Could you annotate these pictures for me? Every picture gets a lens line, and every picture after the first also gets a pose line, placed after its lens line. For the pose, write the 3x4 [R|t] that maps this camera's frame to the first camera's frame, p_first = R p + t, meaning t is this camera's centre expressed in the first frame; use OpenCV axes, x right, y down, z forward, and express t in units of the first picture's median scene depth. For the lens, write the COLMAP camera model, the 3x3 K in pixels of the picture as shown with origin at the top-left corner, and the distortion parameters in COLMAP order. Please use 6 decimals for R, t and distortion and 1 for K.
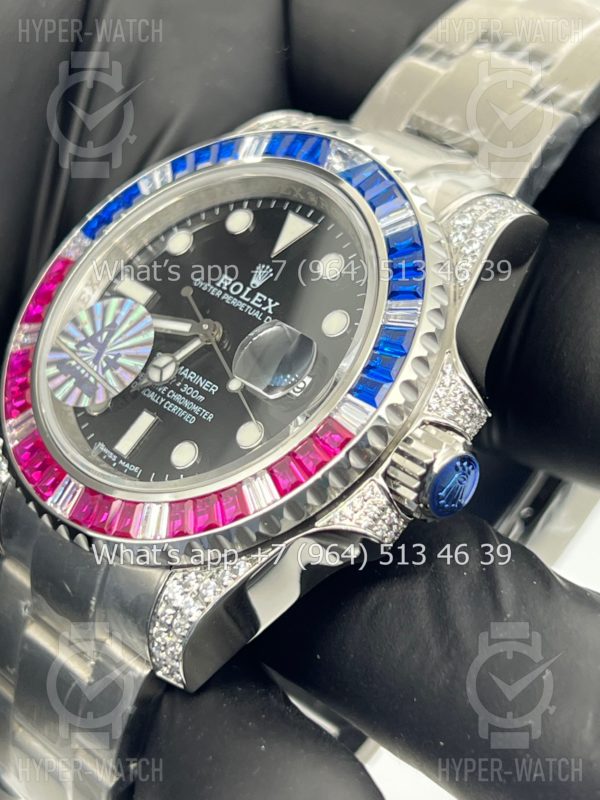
lens RADIAL K [[1846.1, 0, 302.1], [0, 1846.1, 398.3], [0, 0, 1]] dist [0.186228, 0.000000]
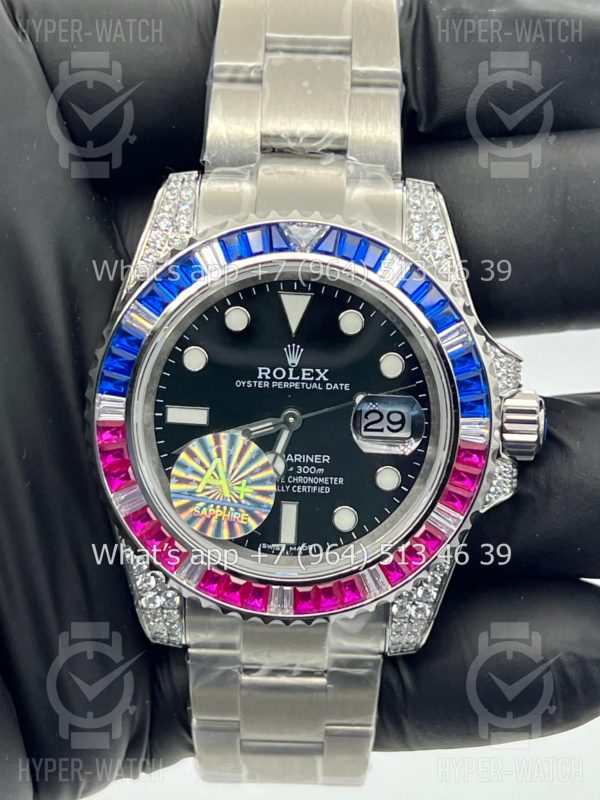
lens RADIAL K [[1846.1, 0, 299.5], [0, 1846.1, 400.6], [0, 0, 1]] dist [0.186228, 0.000000]
pose [[0.701427, -0.596510, 0.390098, -0.508956], [0.366782, 0.771382, 0.520039, -0.670601], [-0.611123, -0.221689, 0.759857, 0.084205]]
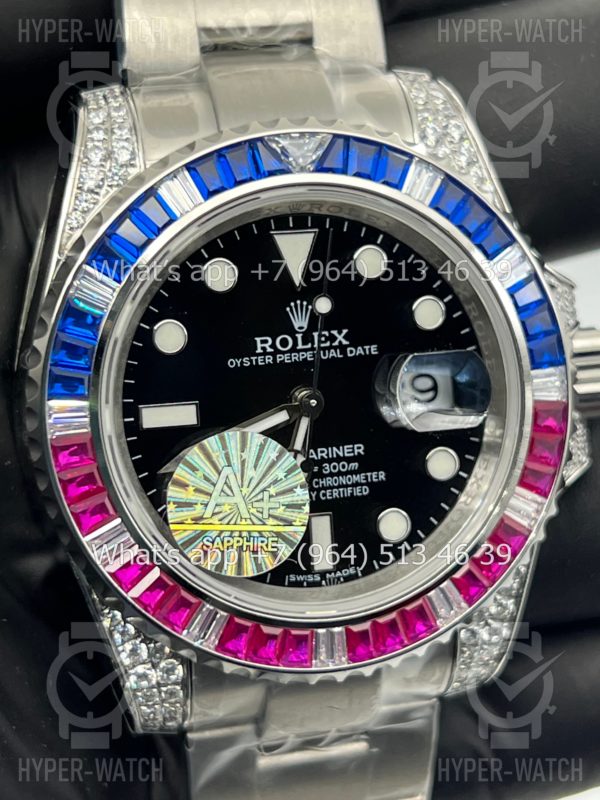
lens RADIAL K [[1846.1, 0, 299.2], [0, 1846.1, 402.0], [0, 0, 1]] dist [0.186228, 0.000000]
pose [[0.510610, -0.673256, 0.534793, -0.527653], [0.339121, 0.729260, 0.594287, -0.566170], [-0.790110, -0.122089, 0.600683, 0.470854]]
